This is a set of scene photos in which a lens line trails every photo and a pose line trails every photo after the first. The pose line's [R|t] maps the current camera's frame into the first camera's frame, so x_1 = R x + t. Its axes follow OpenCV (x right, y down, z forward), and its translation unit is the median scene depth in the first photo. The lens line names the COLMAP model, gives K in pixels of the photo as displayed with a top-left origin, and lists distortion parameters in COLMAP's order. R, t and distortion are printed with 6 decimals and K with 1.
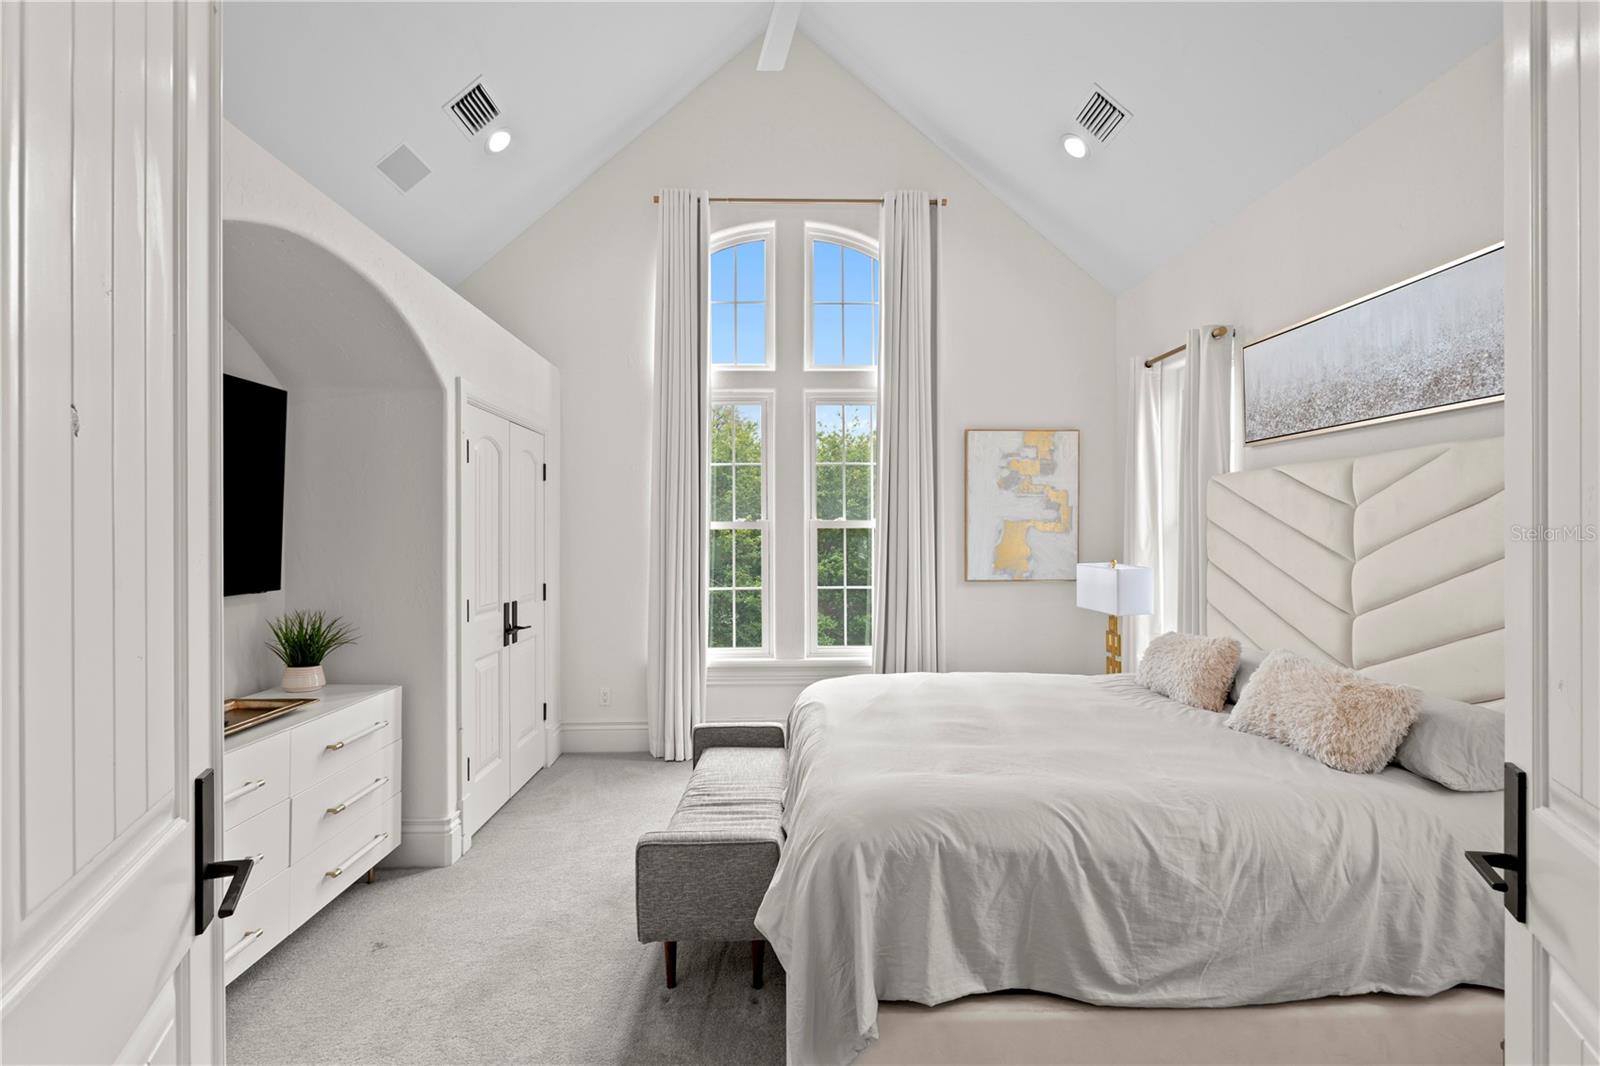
lens RADIAL K [[818.0, 0, 791.8], [0, 818.0, 529.6], [0, 0, 1]] dist [-0.002012, 0.000527]
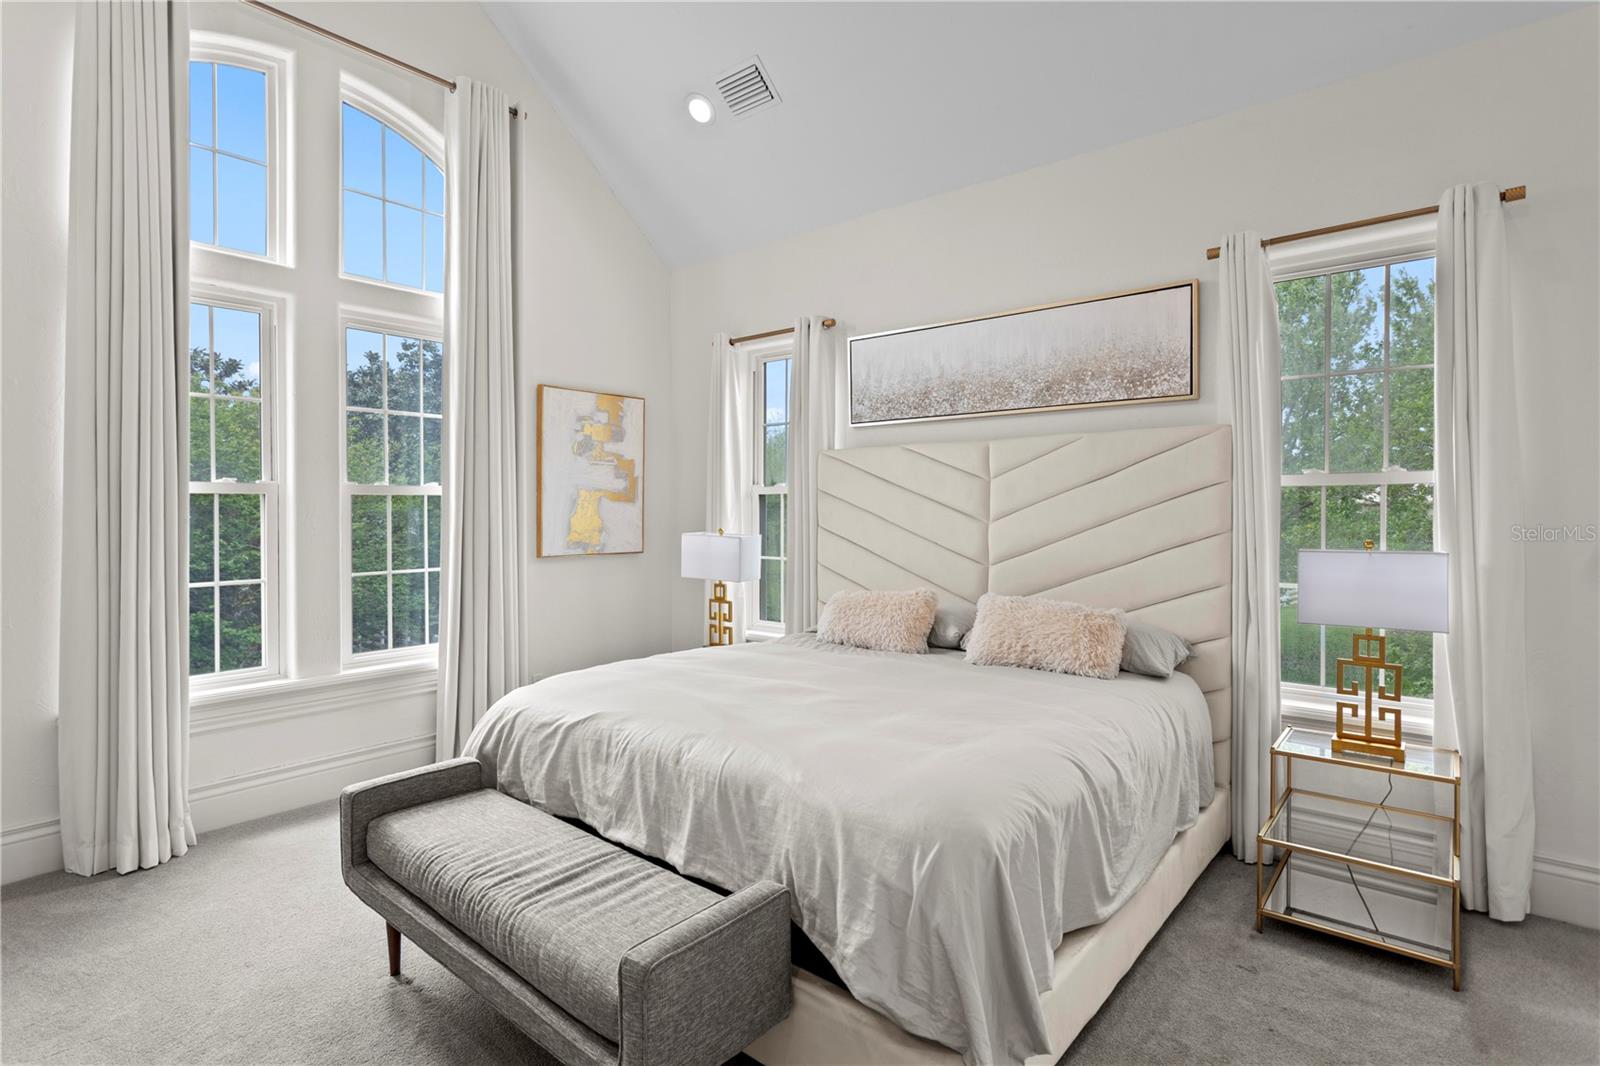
lens RADIAL K [[807.9, 0, 801.0], [0, 807.9, 517.6], [0, 0, 1]] dist [-0.003910, 0.000515]
pose [[0.658239, -0.004955, 0.752792, -0.364670], [-0.002235, 0.999961, 0.008536, 0.017485], [-0.752805, -0.007301, 0.658203, 0.313246]]
